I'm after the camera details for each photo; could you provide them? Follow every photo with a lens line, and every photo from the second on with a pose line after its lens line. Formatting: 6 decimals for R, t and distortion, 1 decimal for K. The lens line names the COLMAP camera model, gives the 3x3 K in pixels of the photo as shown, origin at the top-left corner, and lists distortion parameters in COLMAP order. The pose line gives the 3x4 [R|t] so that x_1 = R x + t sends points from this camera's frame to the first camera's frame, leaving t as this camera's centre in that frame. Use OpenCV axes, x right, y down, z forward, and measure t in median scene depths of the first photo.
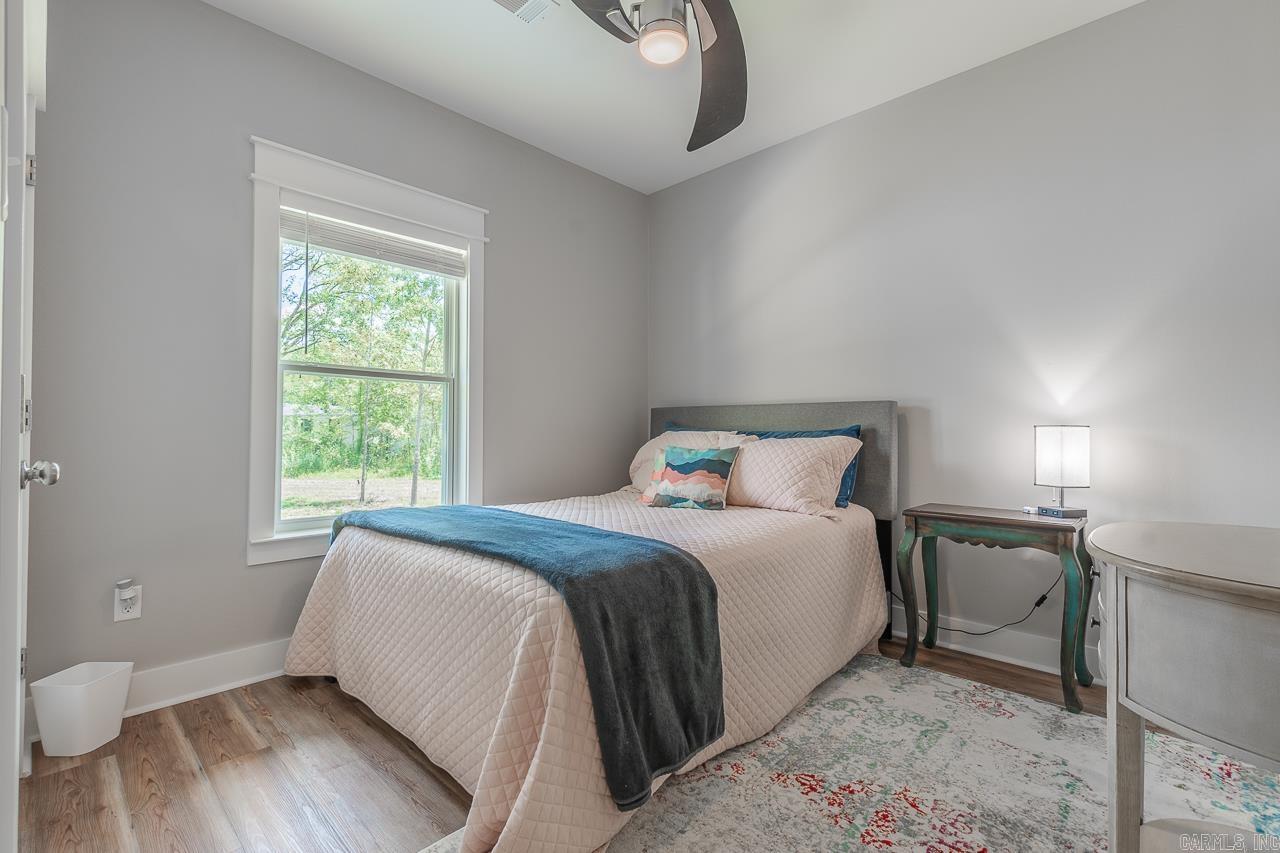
lens RADIAL K [[565.2, 0, 639.1], [0, 565.2, 424.9], [0, 0, 1]] dist [0.006265, -0.003363]
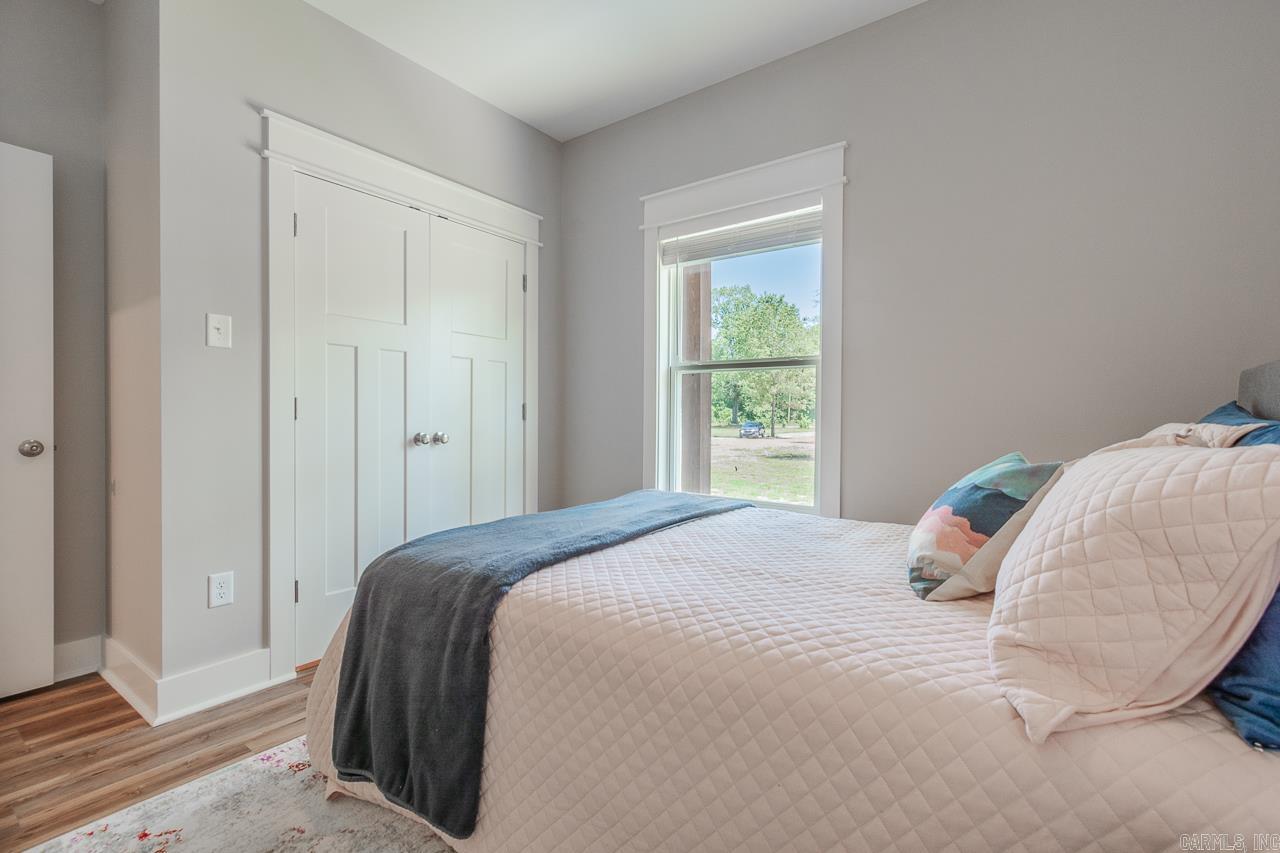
lens RADIAL K [[581.5, 0, 637.1], [0, 581.5, 422.1], [0, 0, 1]] dist [0.005897, 0.000200]
pose [[0.125688, 0.004778, -0.992058, 0.438079], [0.002932, 0.999982, 0.005188, 0.005044], [0.992065, -0.003560, 0.125672, 0.533339]]
